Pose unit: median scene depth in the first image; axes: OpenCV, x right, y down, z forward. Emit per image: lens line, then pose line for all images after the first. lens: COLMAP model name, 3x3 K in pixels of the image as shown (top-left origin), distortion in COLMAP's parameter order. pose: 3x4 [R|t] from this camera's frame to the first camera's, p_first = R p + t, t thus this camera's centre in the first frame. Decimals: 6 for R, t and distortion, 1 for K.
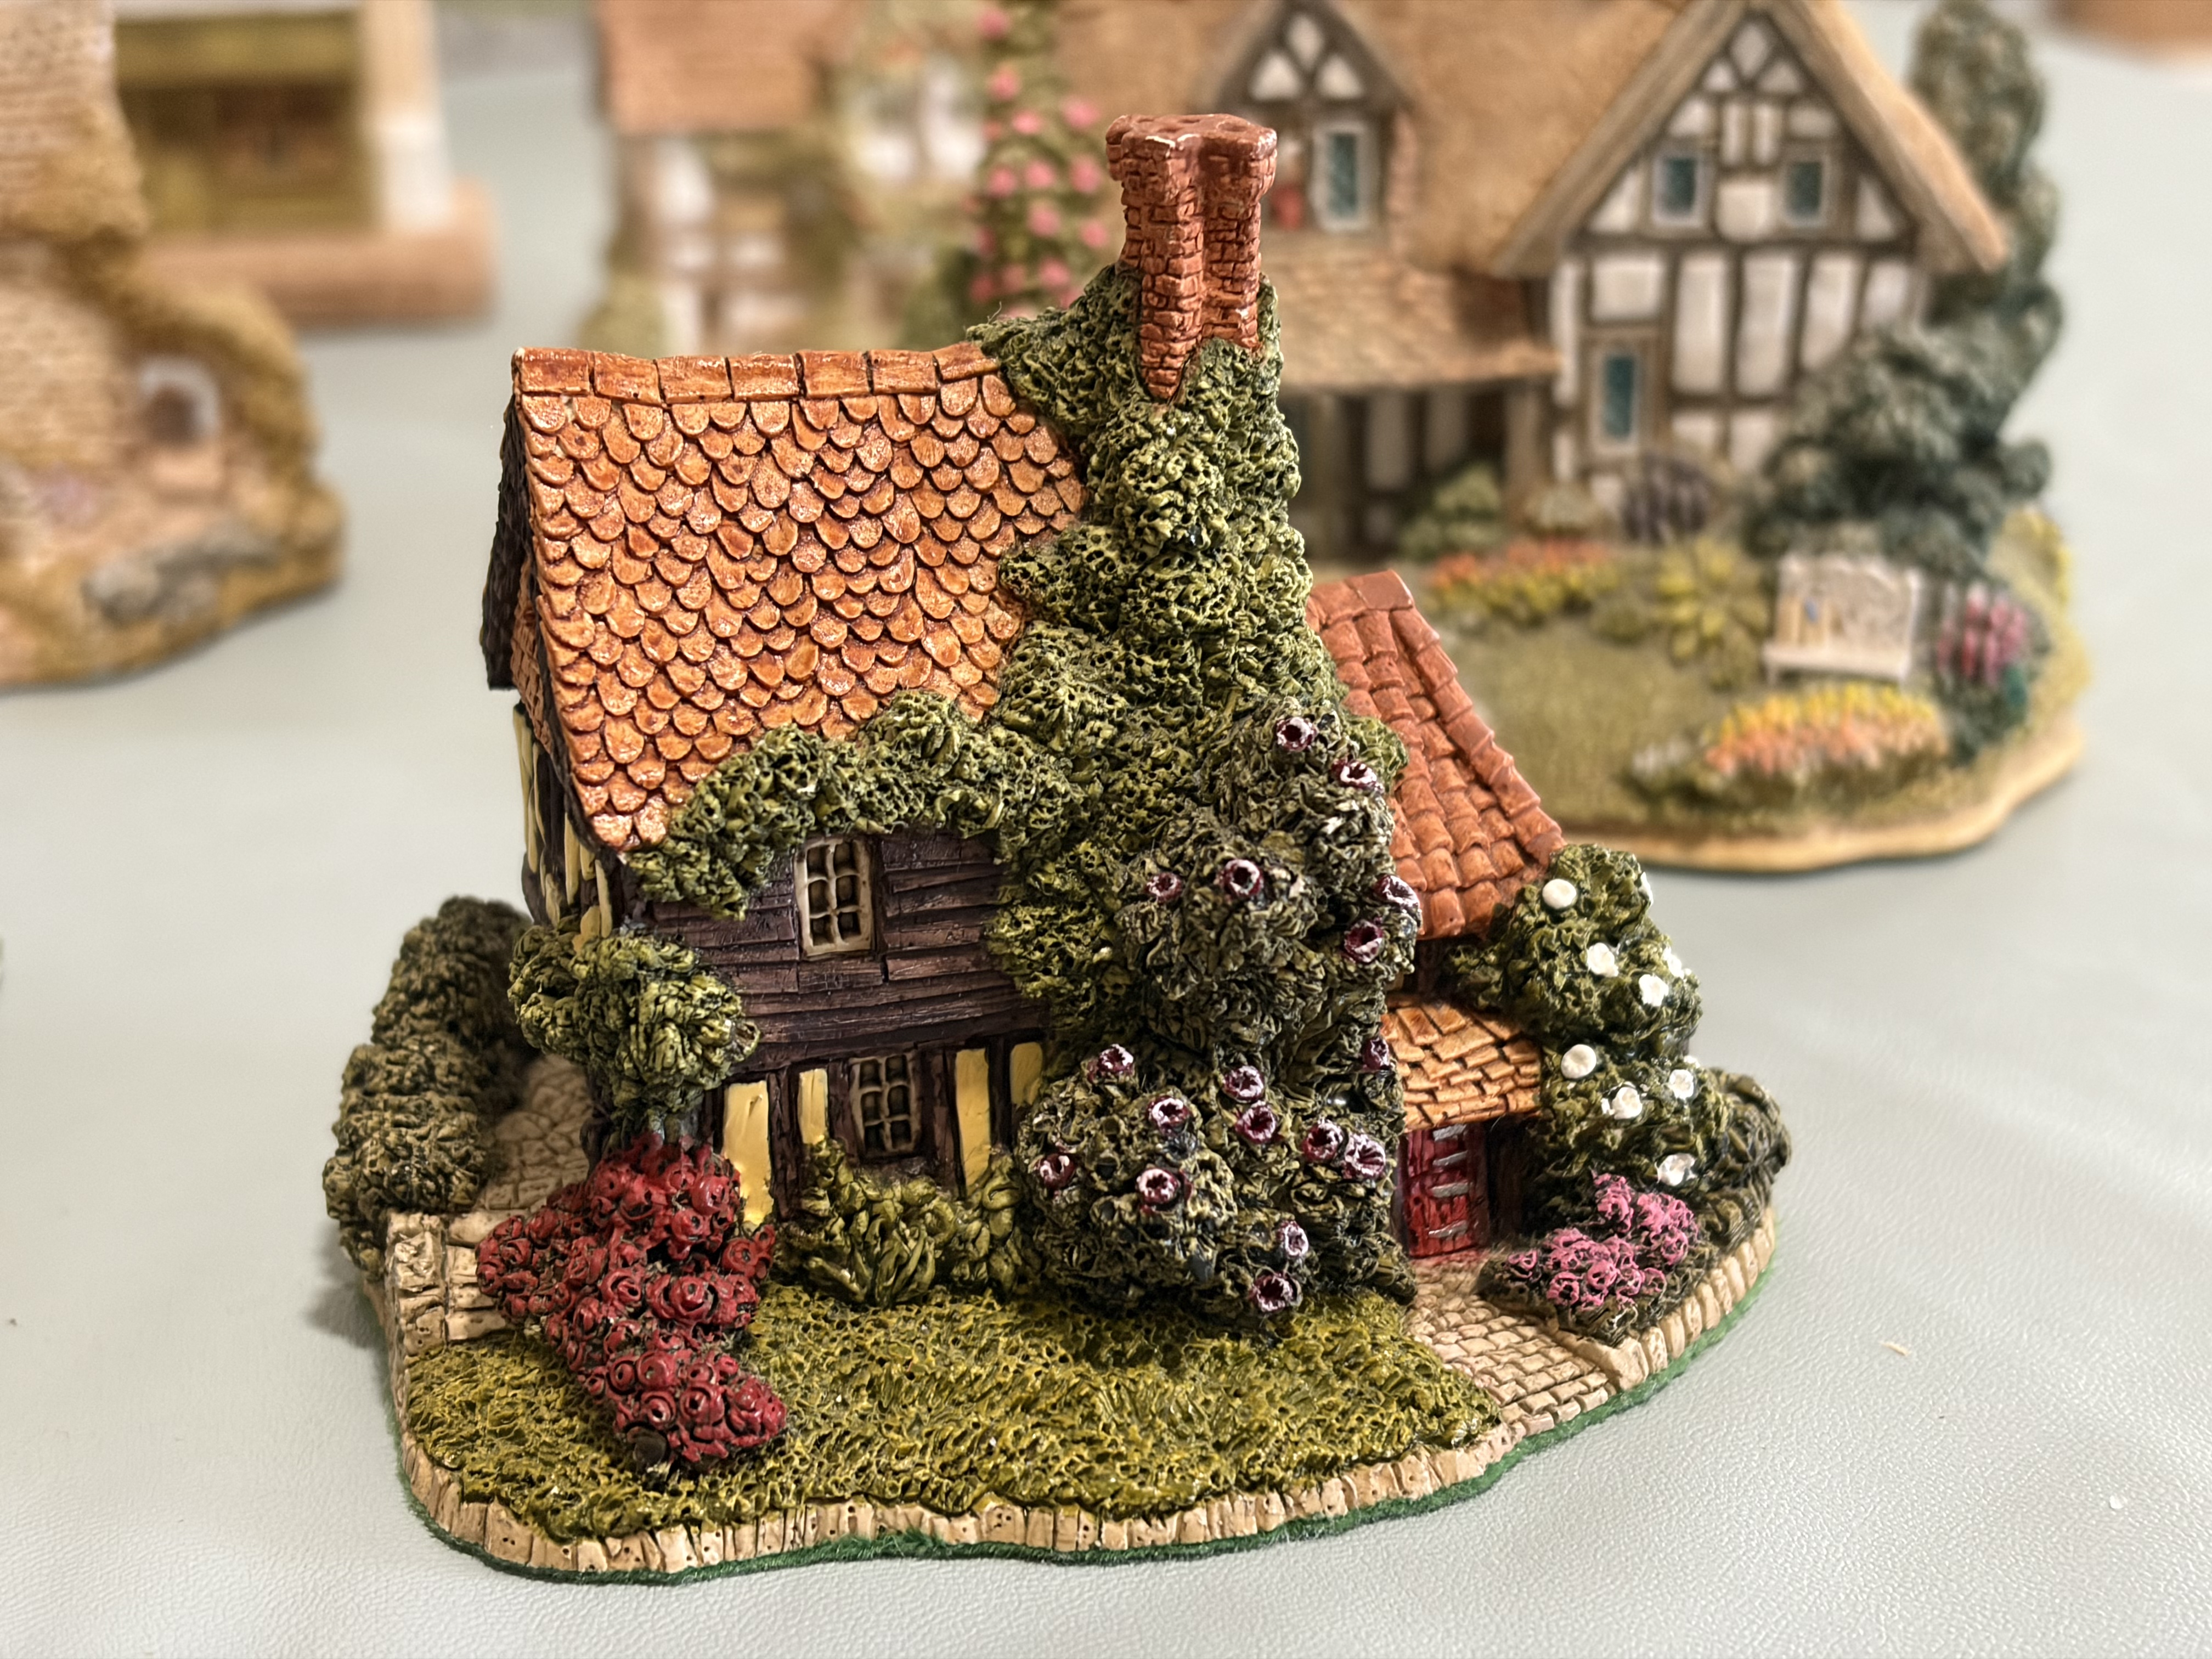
lens RADIAL K [[3412.9, 0, 1106.0], [0, 3412.9, 829.5], [0, 0, 1]] dist [0.282064, -1.251437]
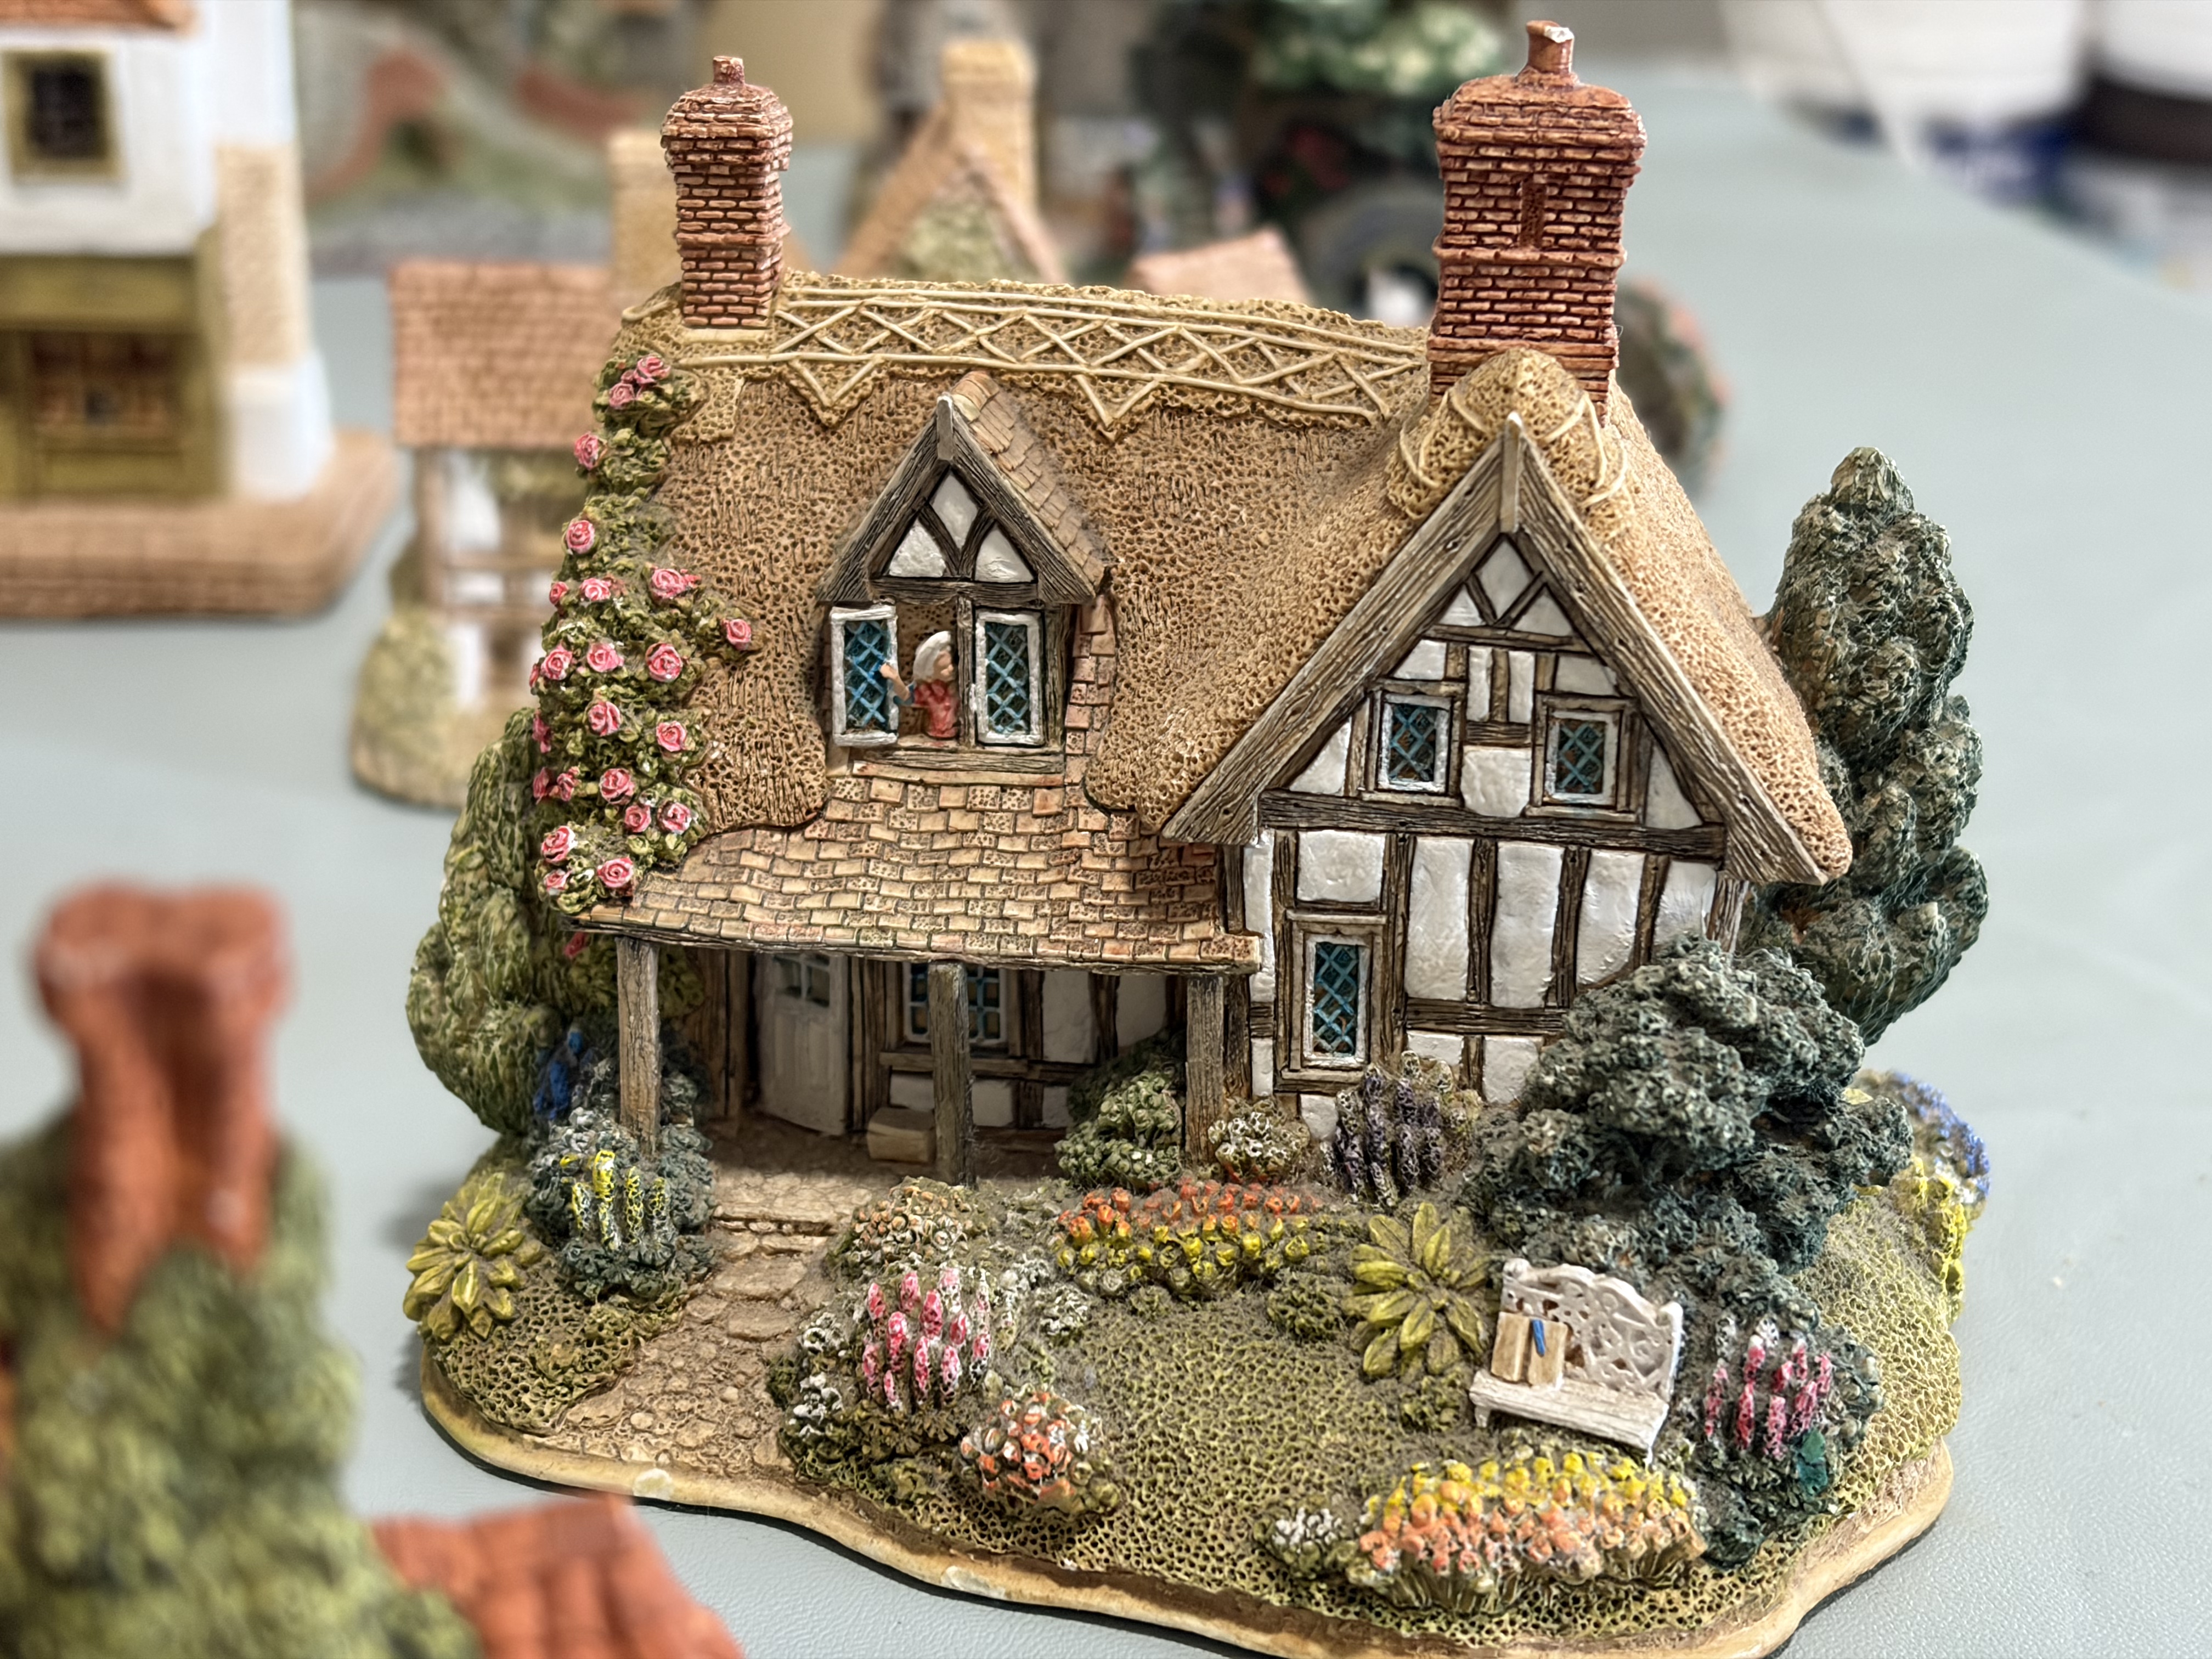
lens RADIAL K [[3412.9, 0, 1106.0], [0, 3412.9, 829.5], [0, 0, 1]] dist [0.282064, -1.251437]
pose [[0.991943, 0.072271, -0.104045, 0.178017], [-0.074406, 0.997087, -0.016778, -0.149083], [0.102530, 0.024385, 0.994431, 0.247751]]
